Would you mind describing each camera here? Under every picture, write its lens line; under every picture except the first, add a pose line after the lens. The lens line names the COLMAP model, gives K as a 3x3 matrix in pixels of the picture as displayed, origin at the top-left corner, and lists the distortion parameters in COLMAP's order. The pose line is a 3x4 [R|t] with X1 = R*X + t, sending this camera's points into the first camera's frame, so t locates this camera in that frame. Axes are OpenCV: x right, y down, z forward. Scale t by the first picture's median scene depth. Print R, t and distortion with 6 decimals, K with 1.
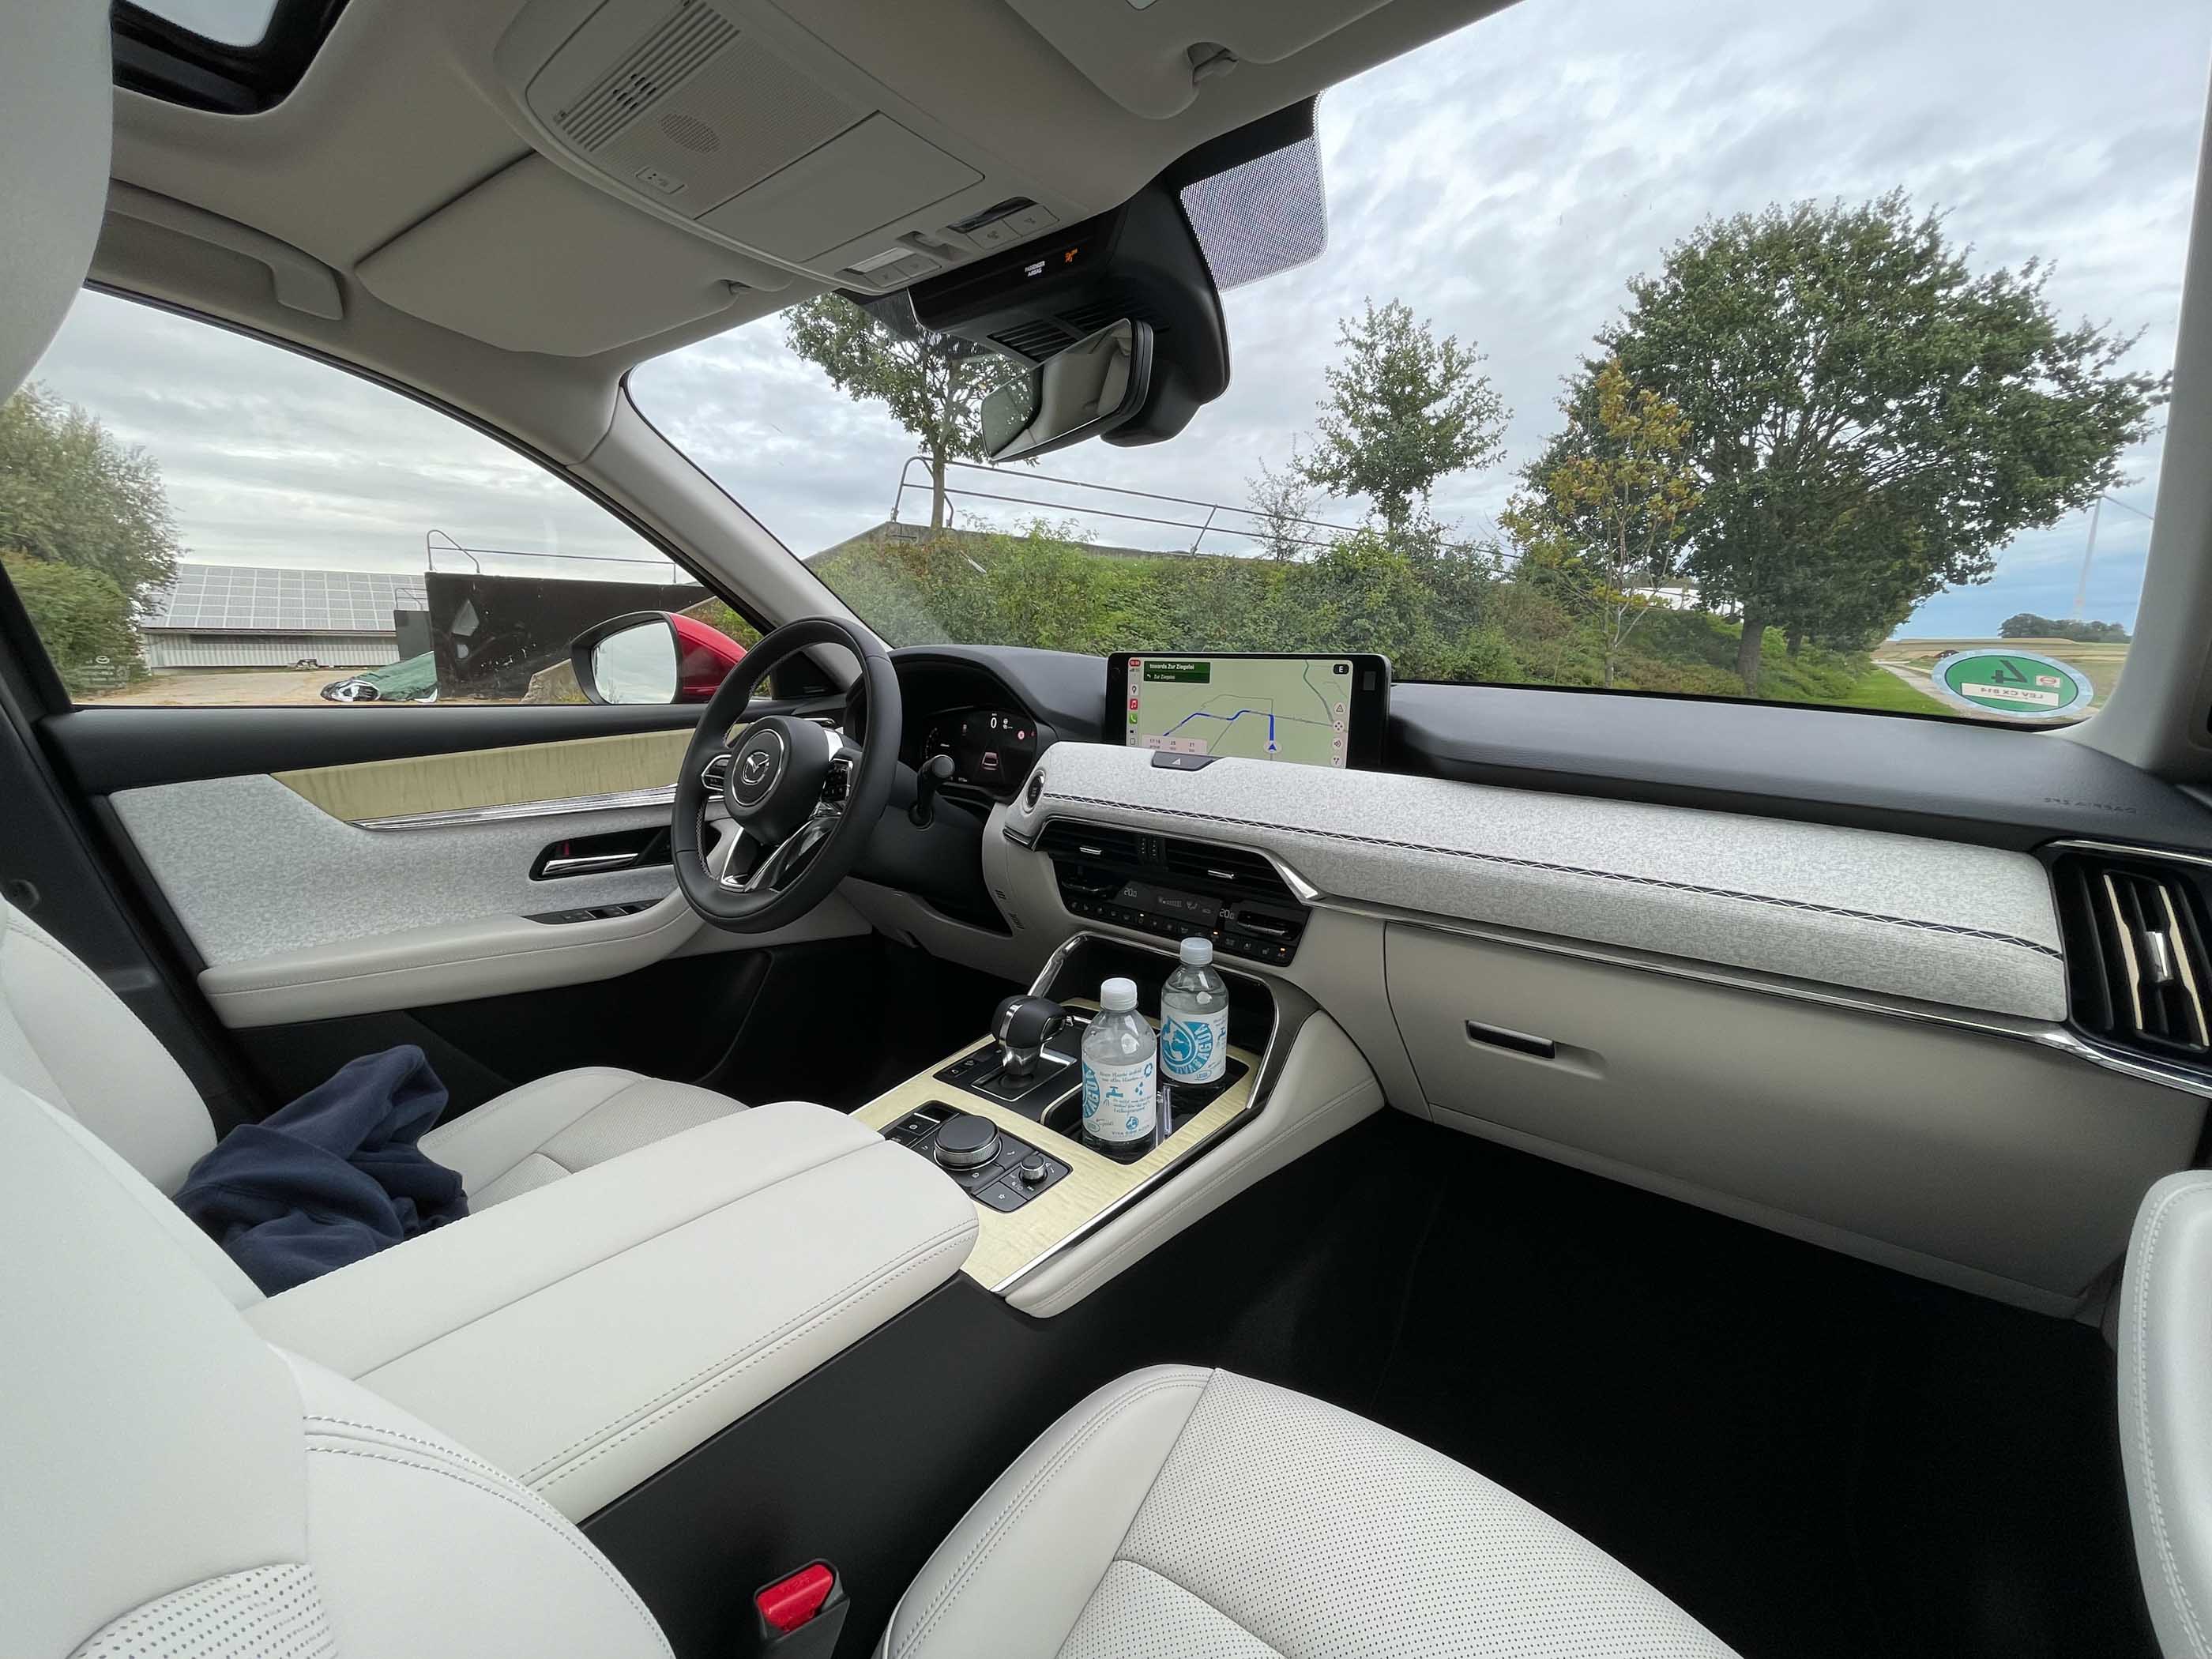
lens RADIAL K [[895.7, 0, 1106.3], [0, 895.7, 811.8], [0, 0, 1]] dist [0.000371, -0.002012]
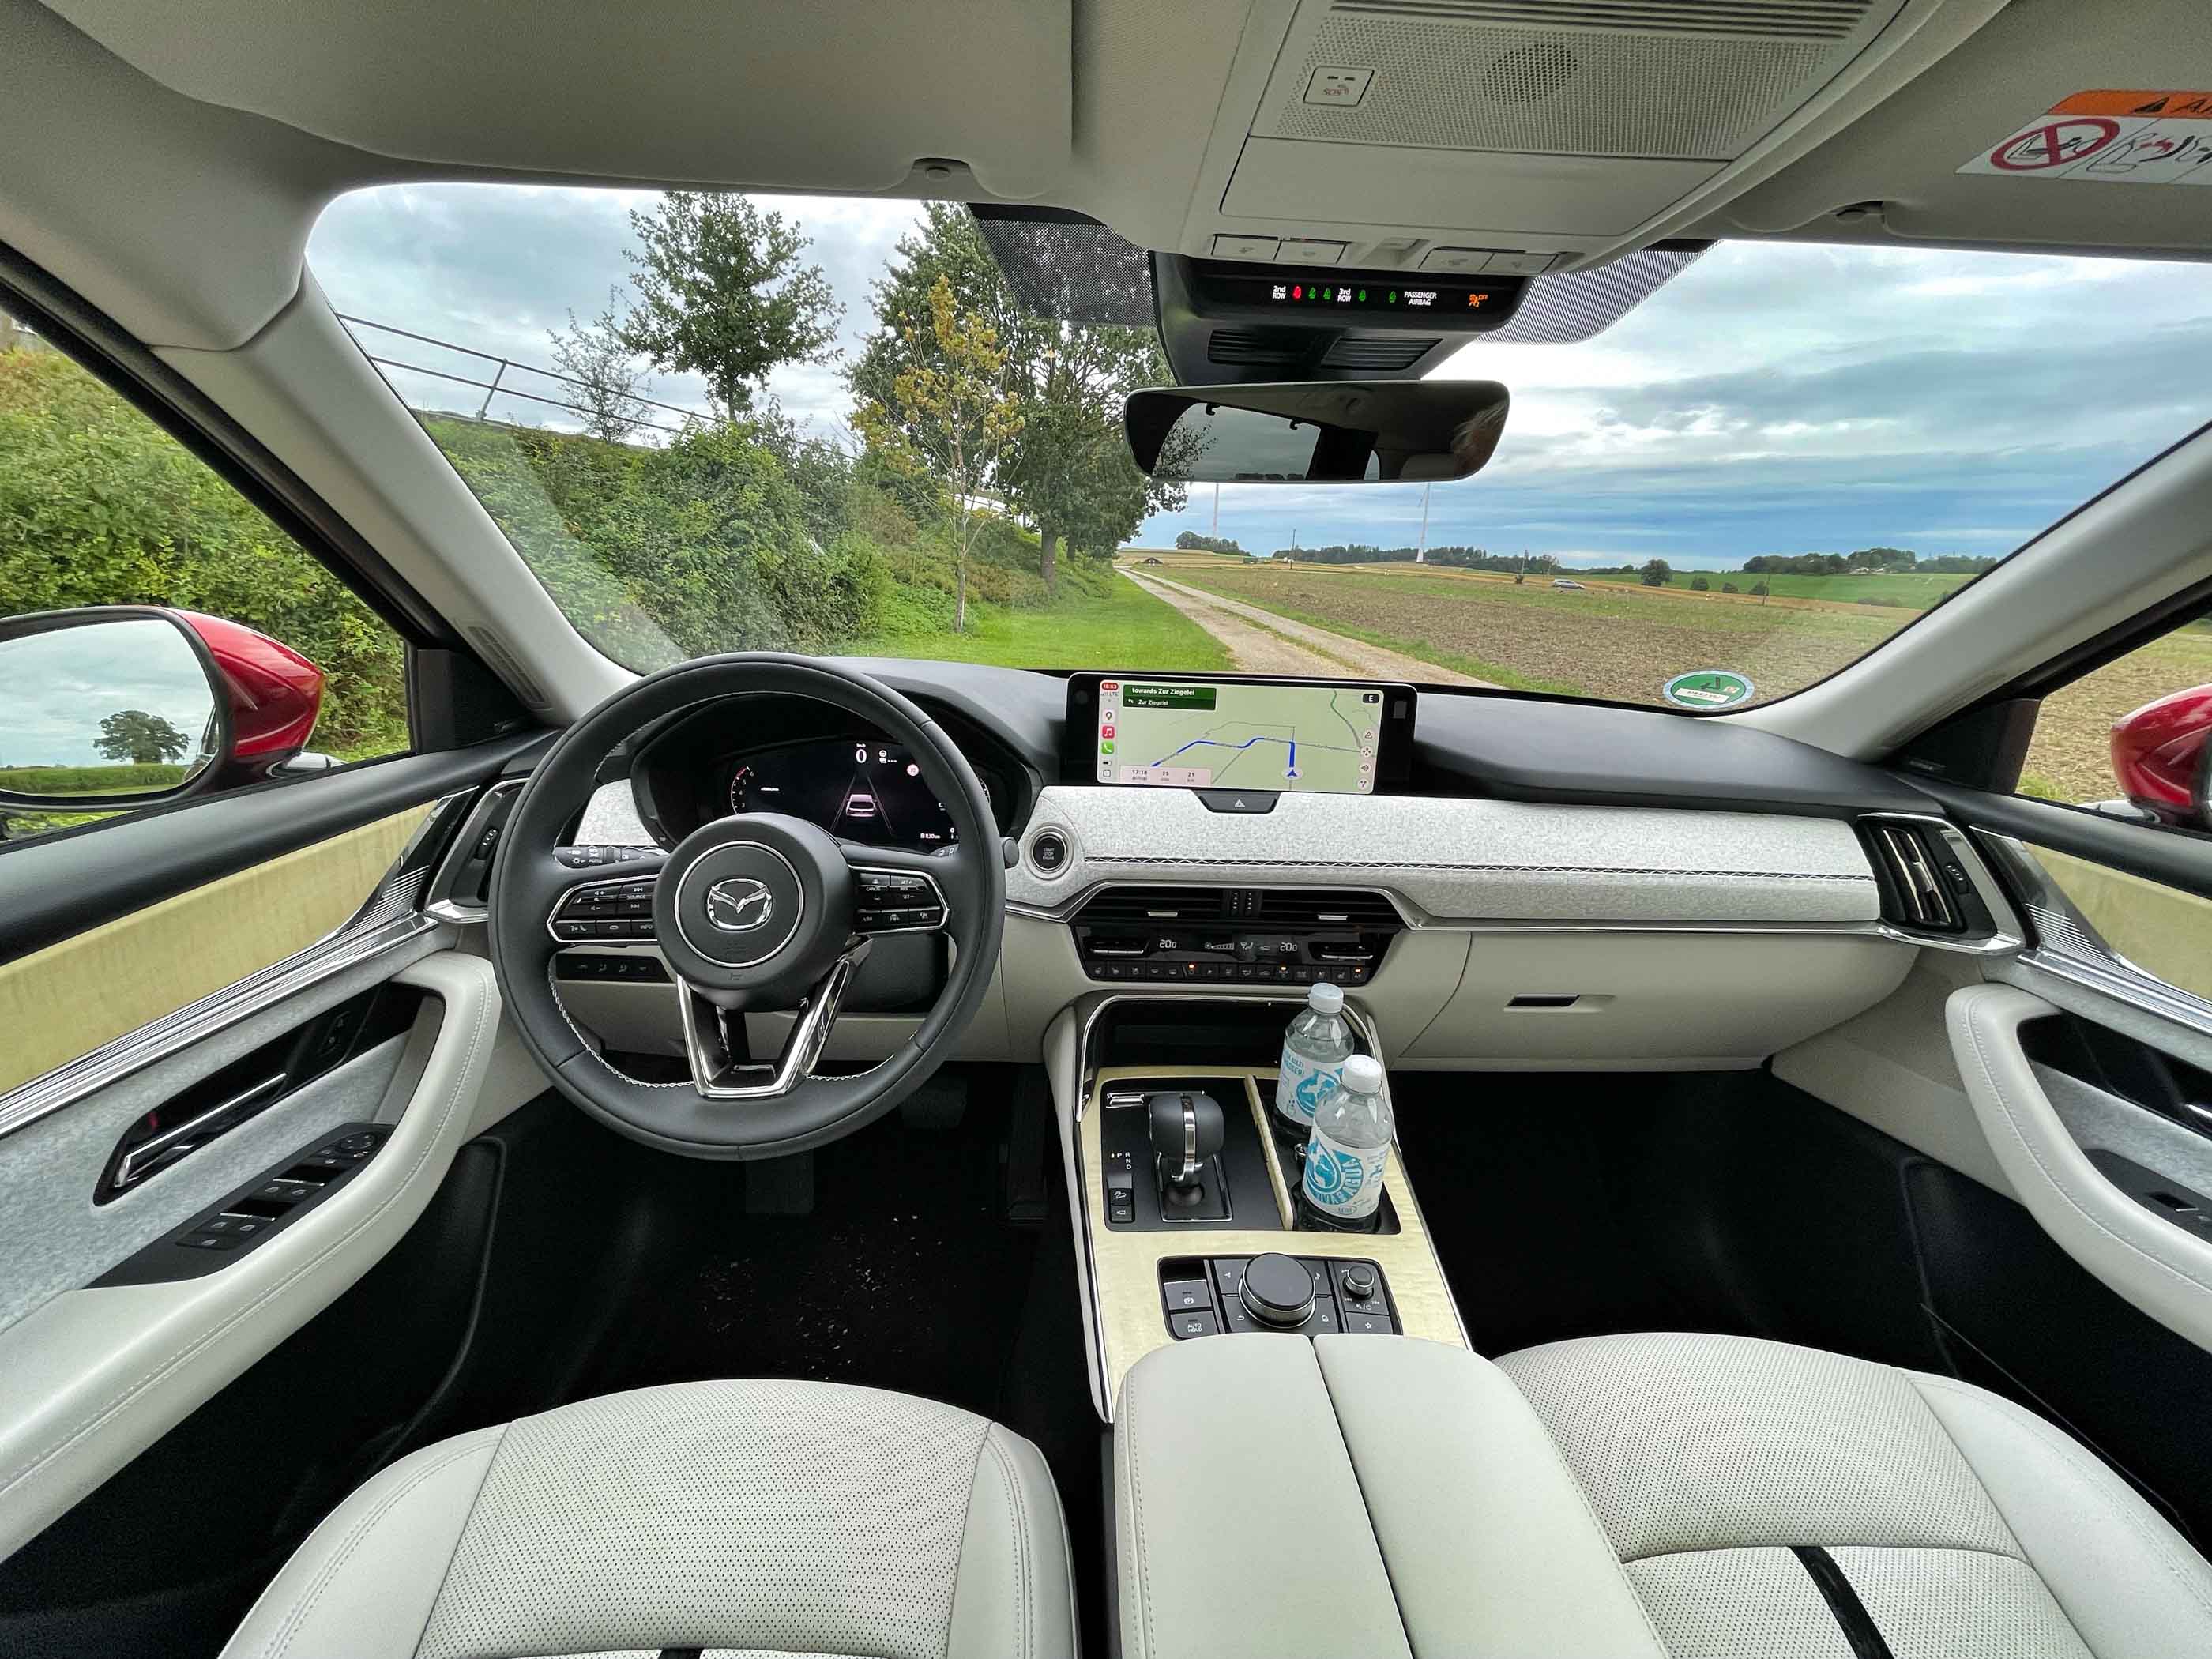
lens RADIAL K [[895.7, 0, 1106.3], [0, 895.7, 811.8], [0, 0, 1]] dist [0.000371, -0.002012]
pose [[0.762480, -0.159098, 0.627146, -0.475605], [0.088379, 0.985821, 0.142637, -0.149095], [-0.640947, -0.053331, 0.765730, 0.280836]]
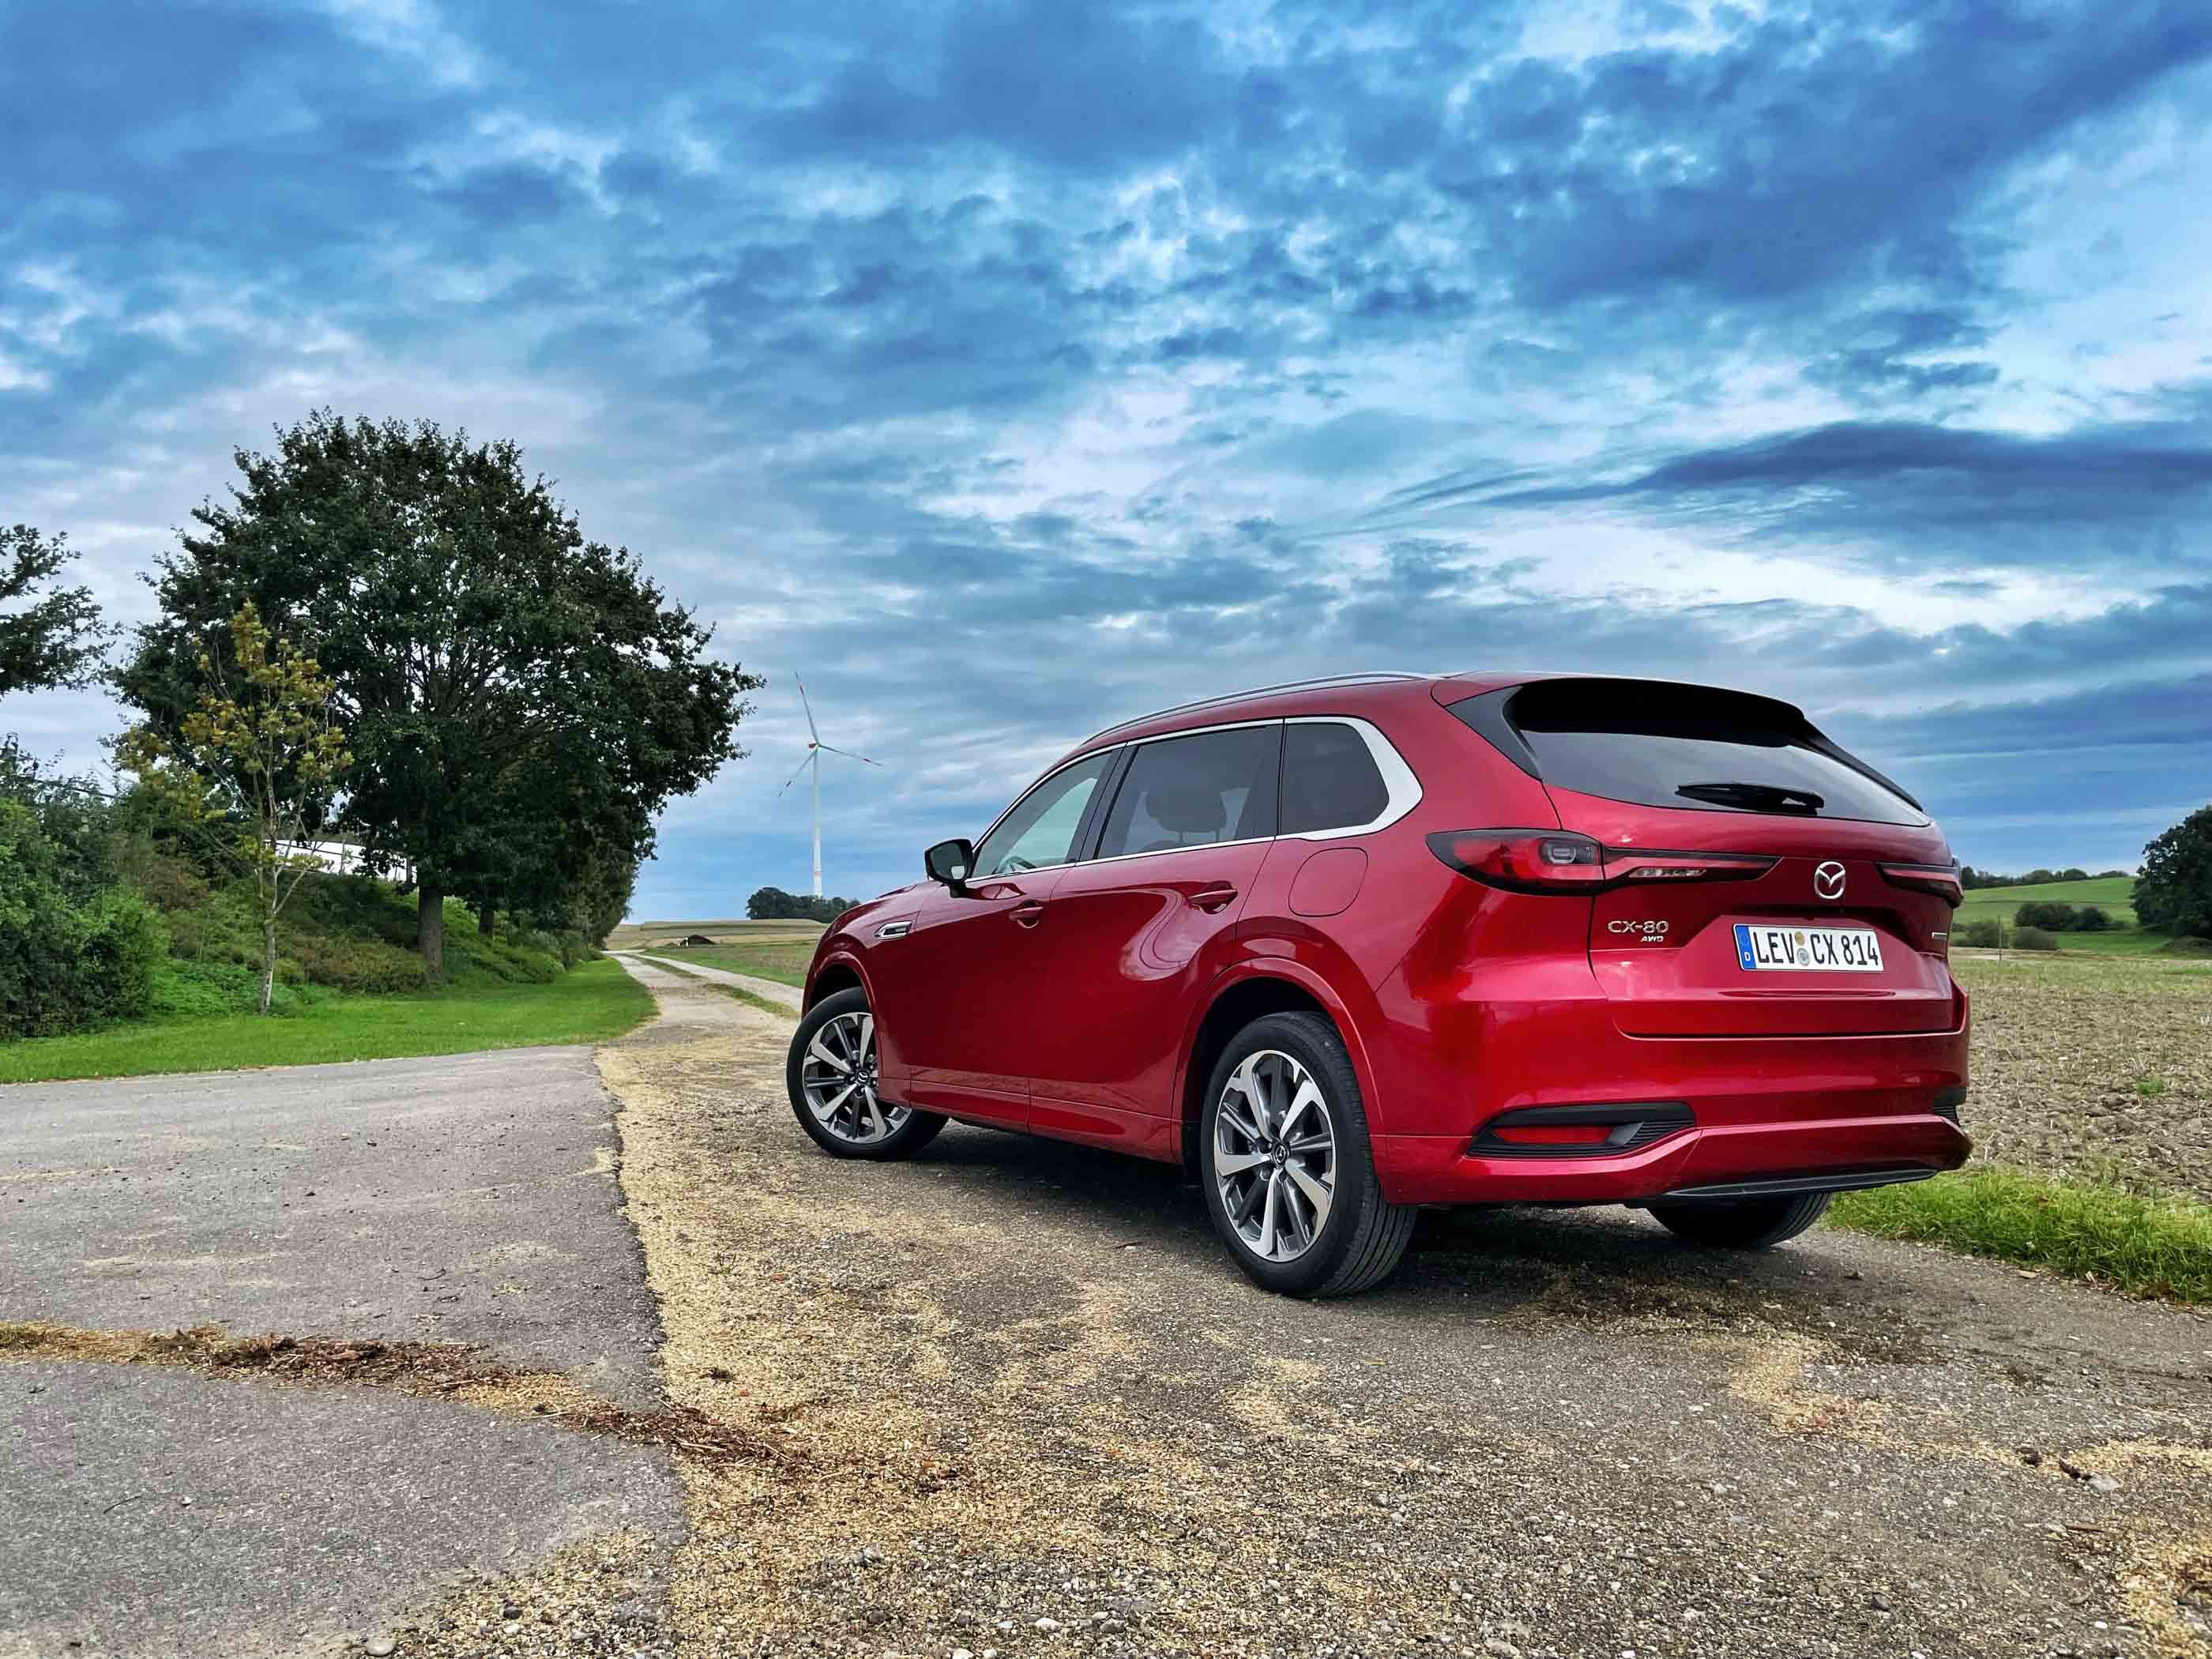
lens RADIAL K [[1684.6, 0, 1106.0], [0, 1684.6, 829.5], [0, 0, 1]] dist [0.132667, -0.210748]
pose [[0.557943, 0.030836, 0.829306, -3.929108], [0.175198, 0.972410, -0.154027, 1.457290], [-0.811175, 0.231231, 0.537147, -6.068188]]
